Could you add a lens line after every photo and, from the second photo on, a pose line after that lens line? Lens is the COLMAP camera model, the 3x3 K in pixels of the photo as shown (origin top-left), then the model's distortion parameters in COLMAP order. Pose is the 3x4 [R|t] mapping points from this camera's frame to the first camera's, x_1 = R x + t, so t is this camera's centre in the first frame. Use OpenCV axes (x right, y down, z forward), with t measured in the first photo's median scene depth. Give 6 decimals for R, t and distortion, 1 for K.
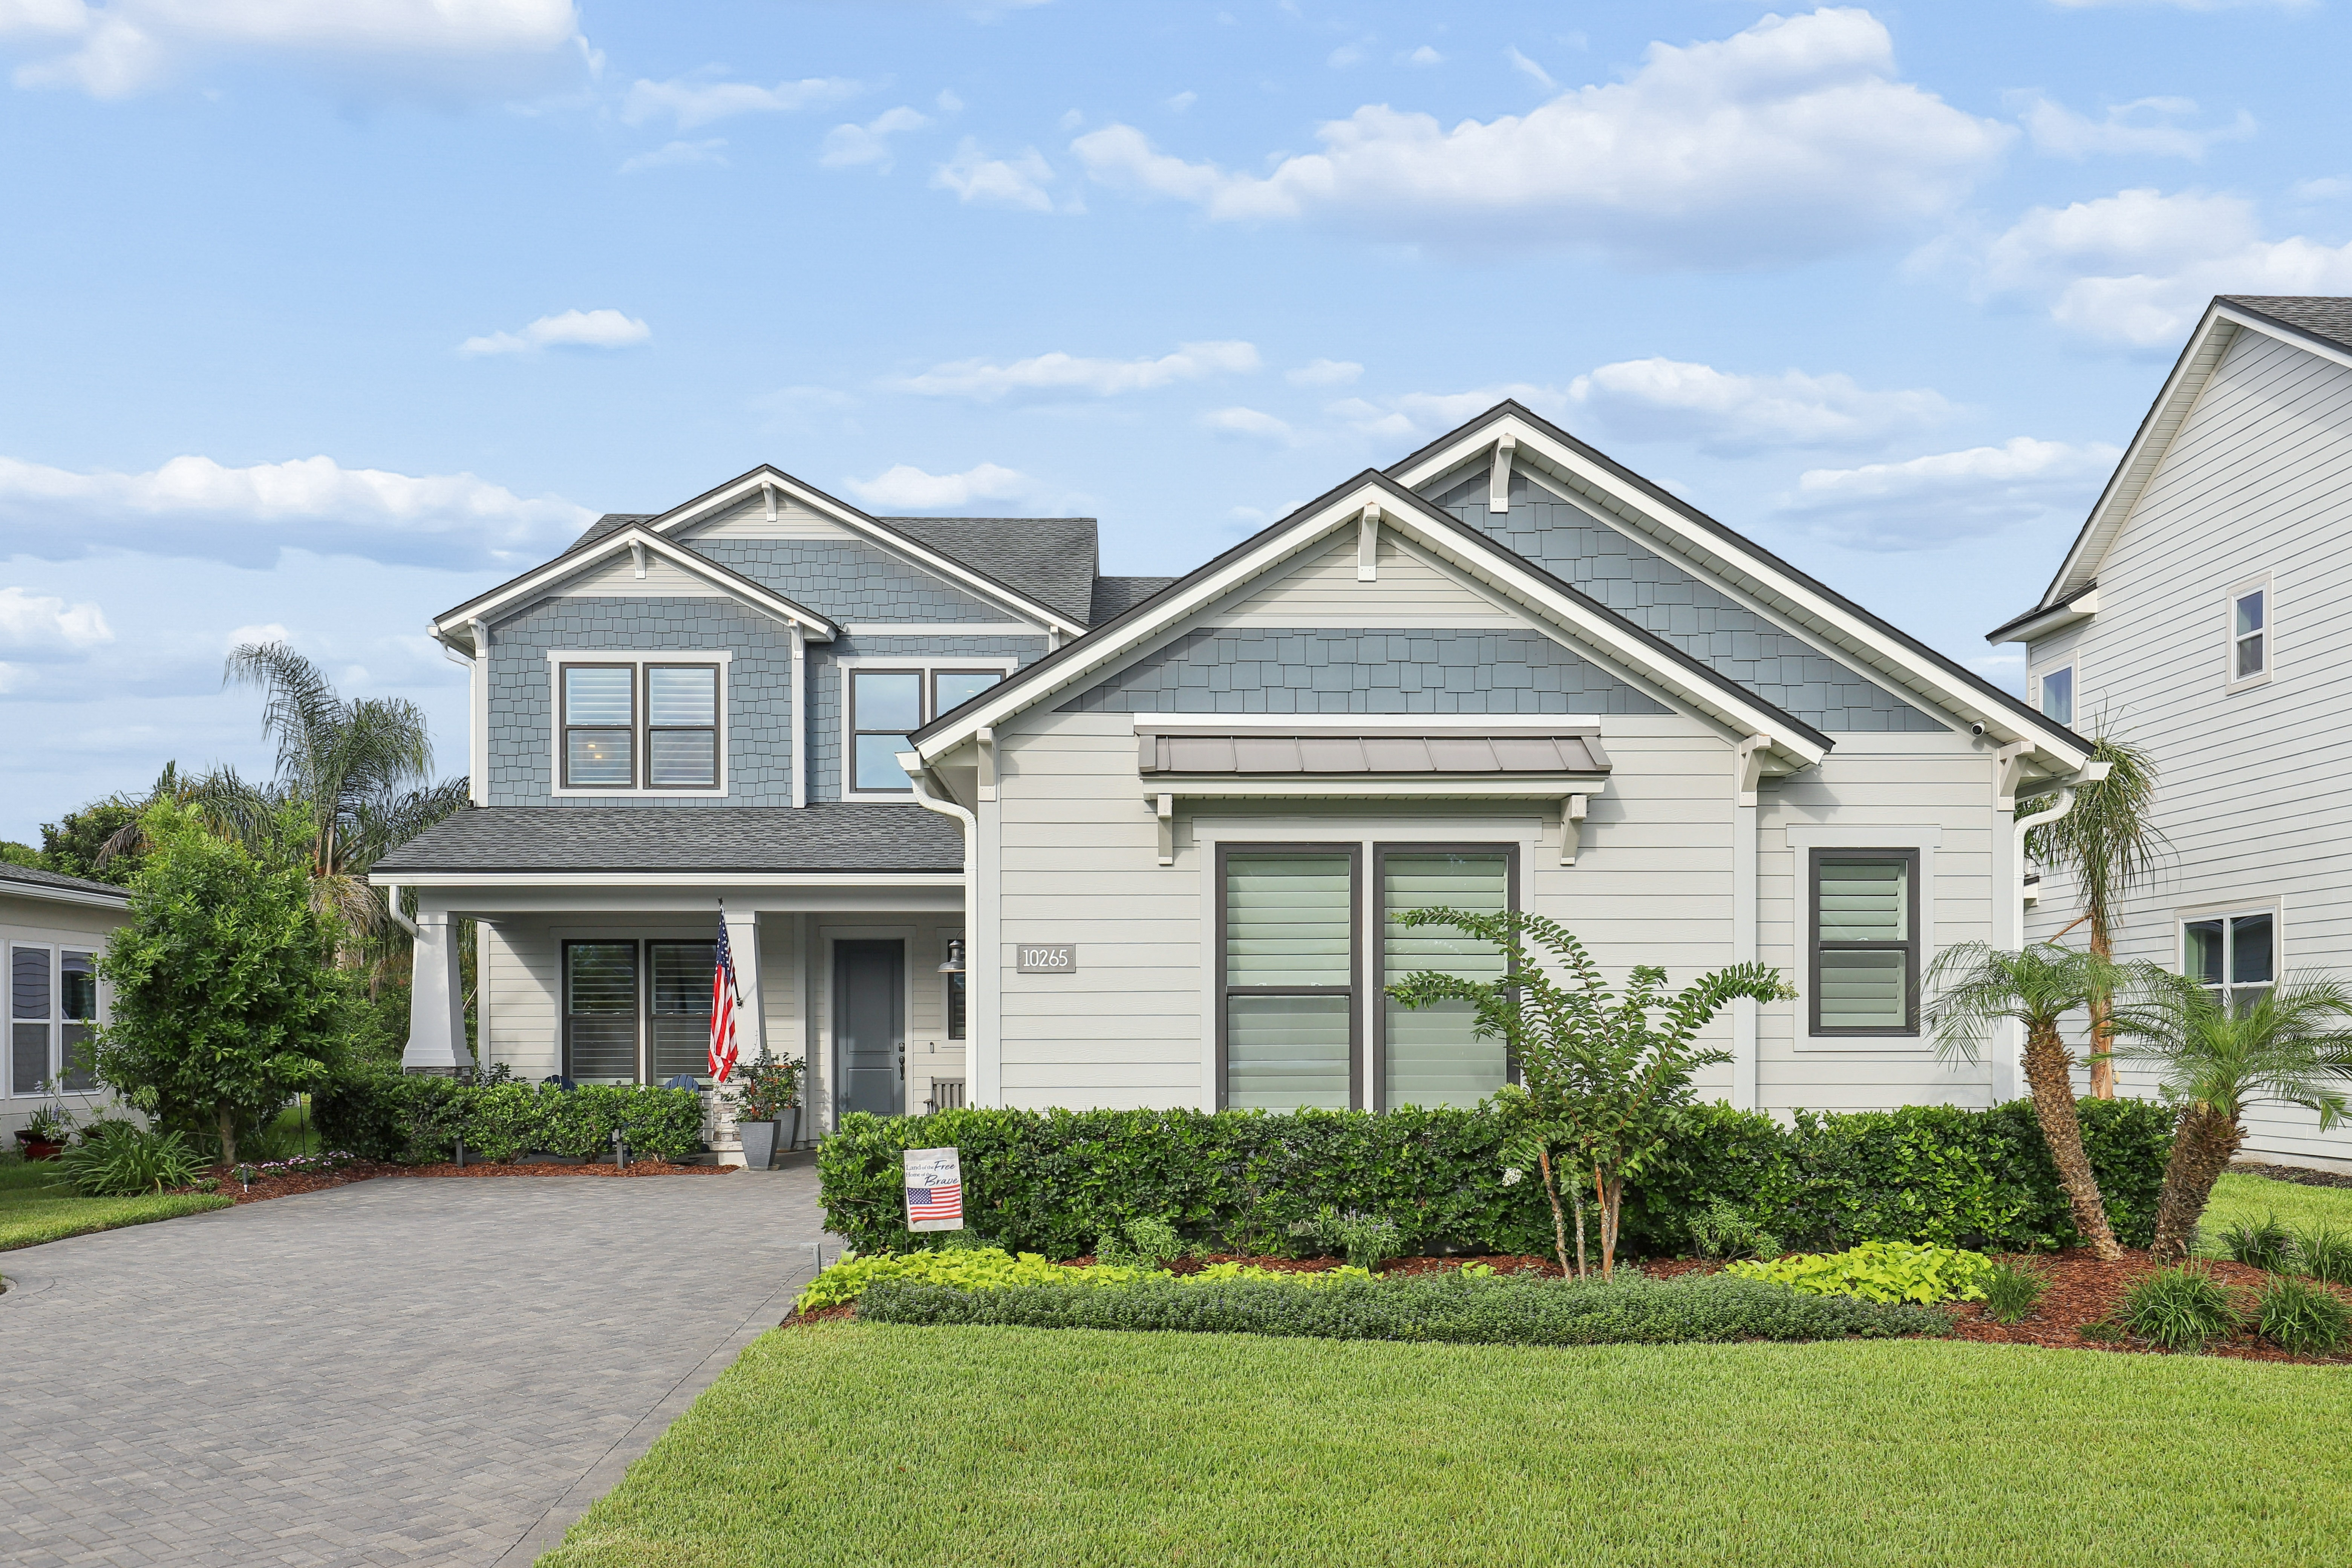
lens RADIAL K [[1914.4, 0, 1176.2], [0, 1914.4, 802.5], [0, 0, 1]] dist [-0.000501, -0.000159]
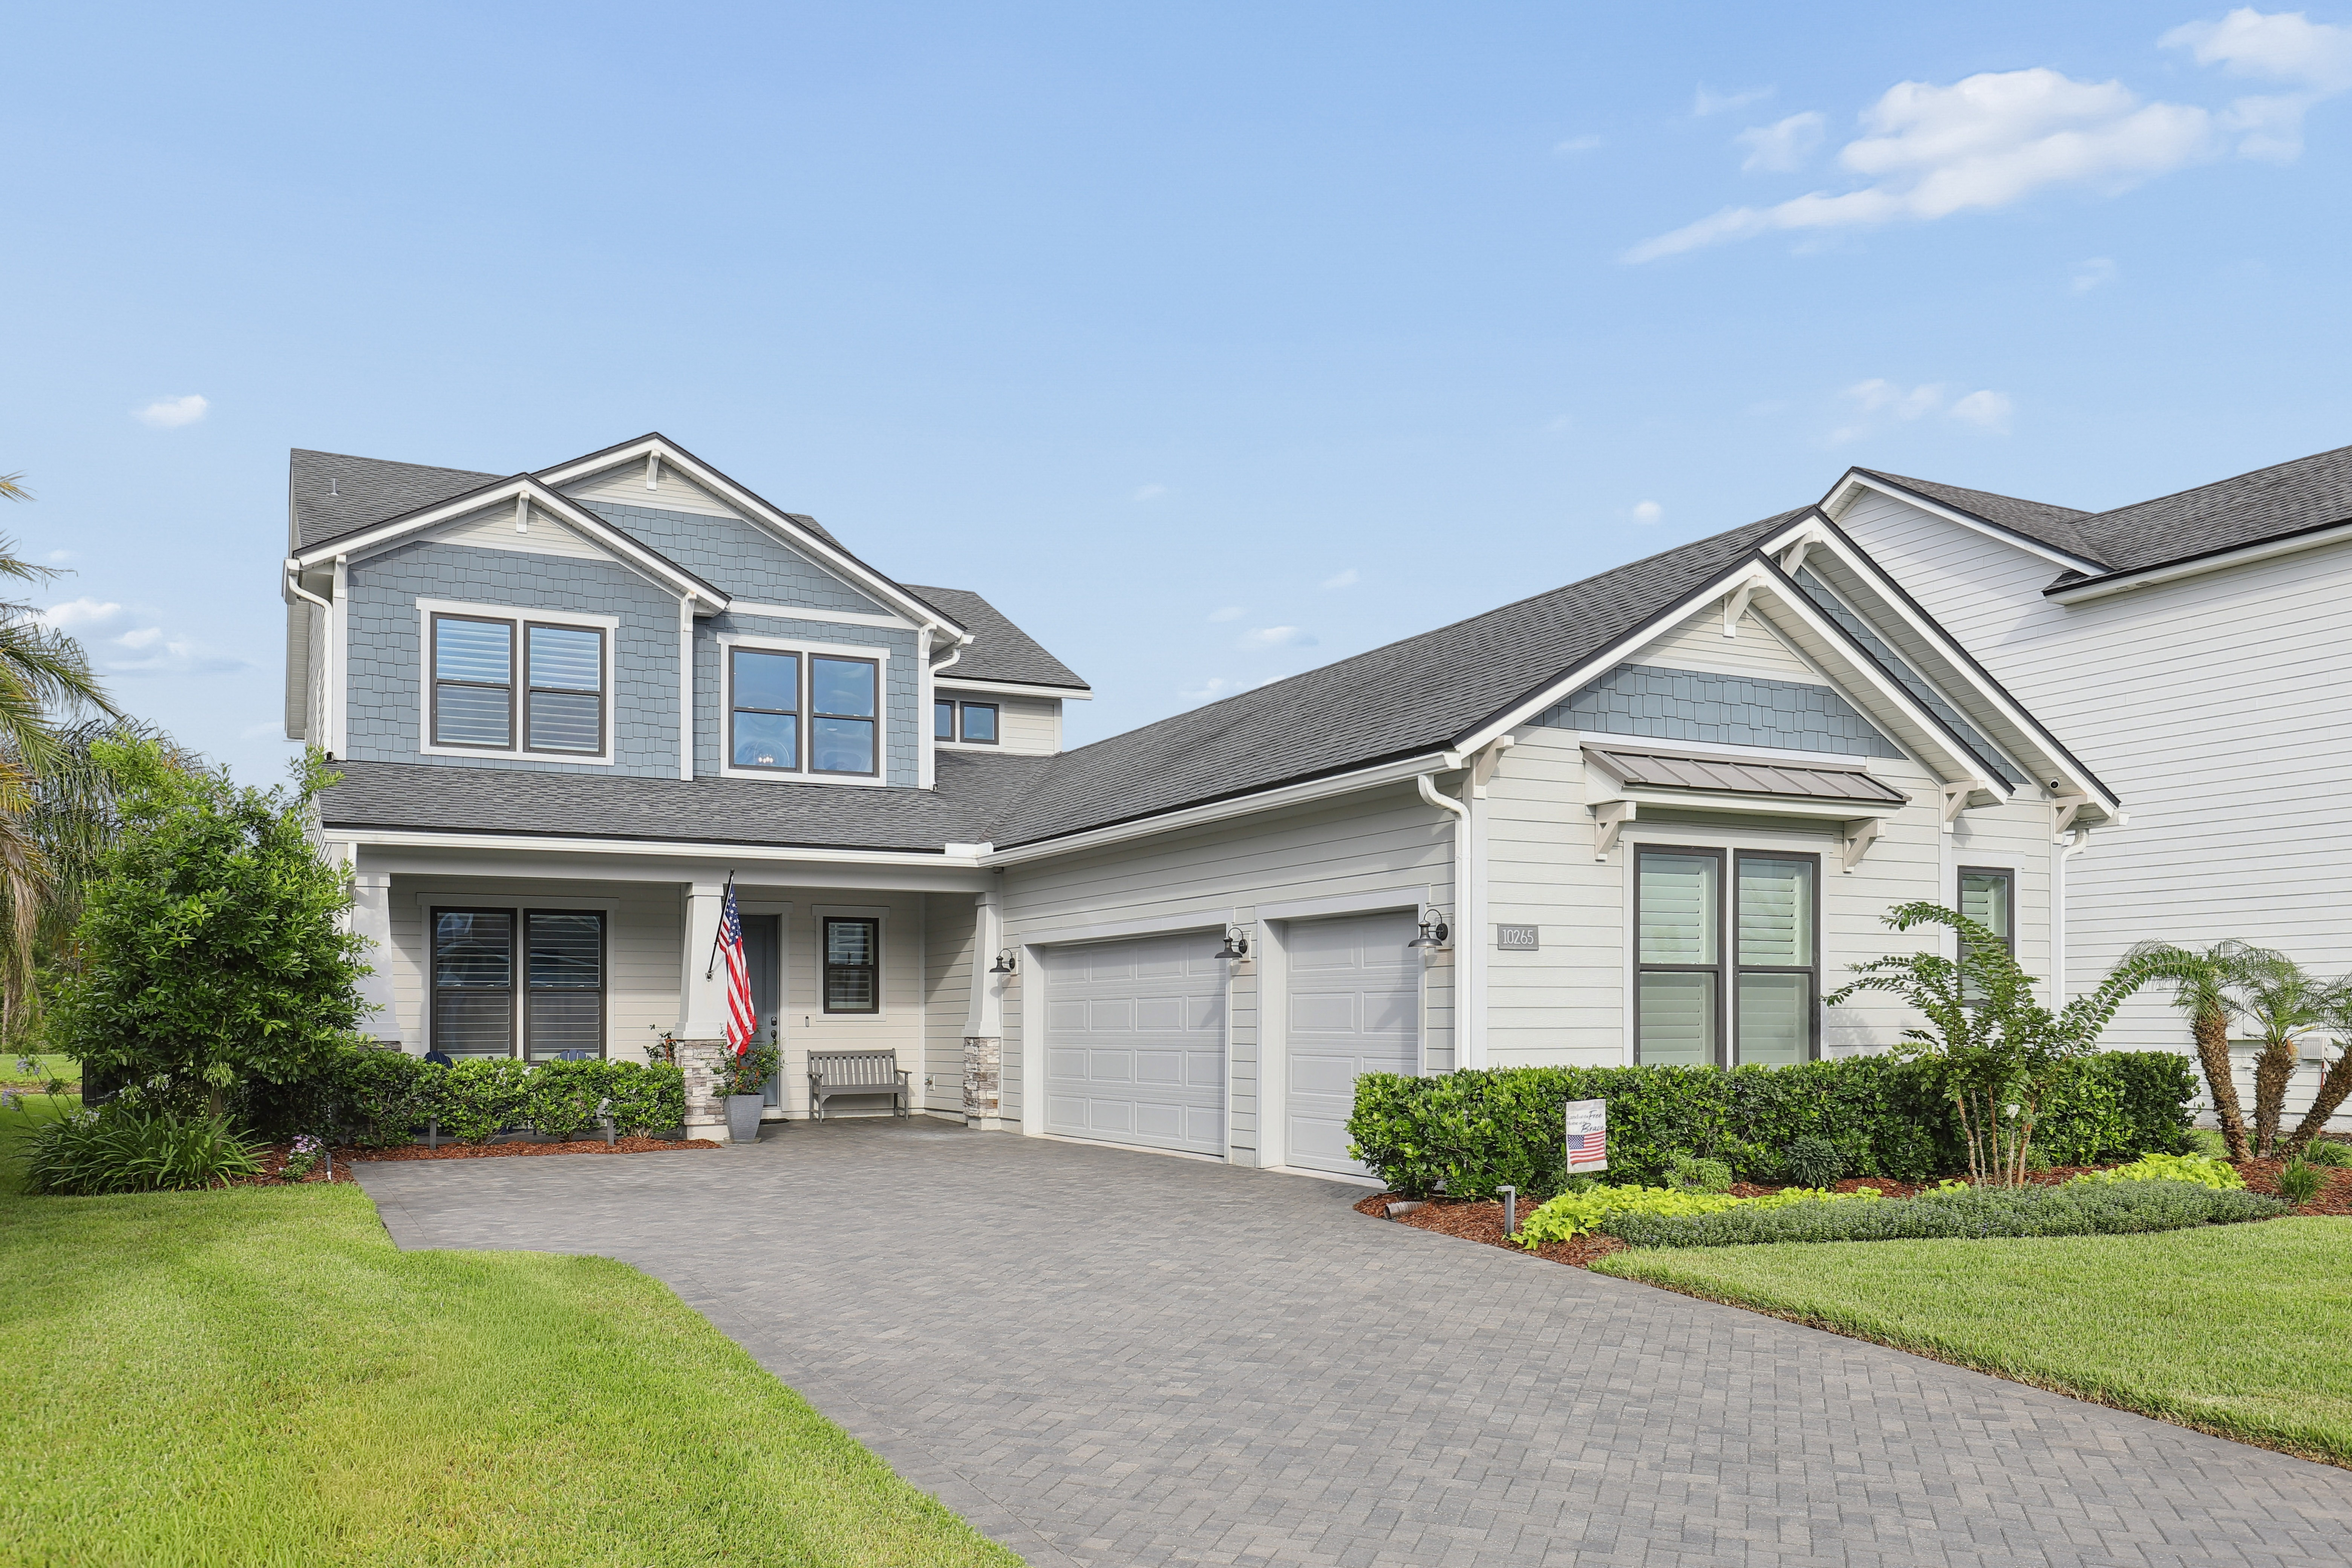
lens RADIAL K [[1758.7, 0, 1176.0], [0, 1758.7, 784.0], [0, 0, 1]] dist [-0.000294, -0.000825]
pose [[0.904058, 0.056272, 0.423690, -0.355458], [-0.051798, 0.998414, -0.022077, 0.011571], [-0.424260, -0.001987, 0.905538, 0.062728]]
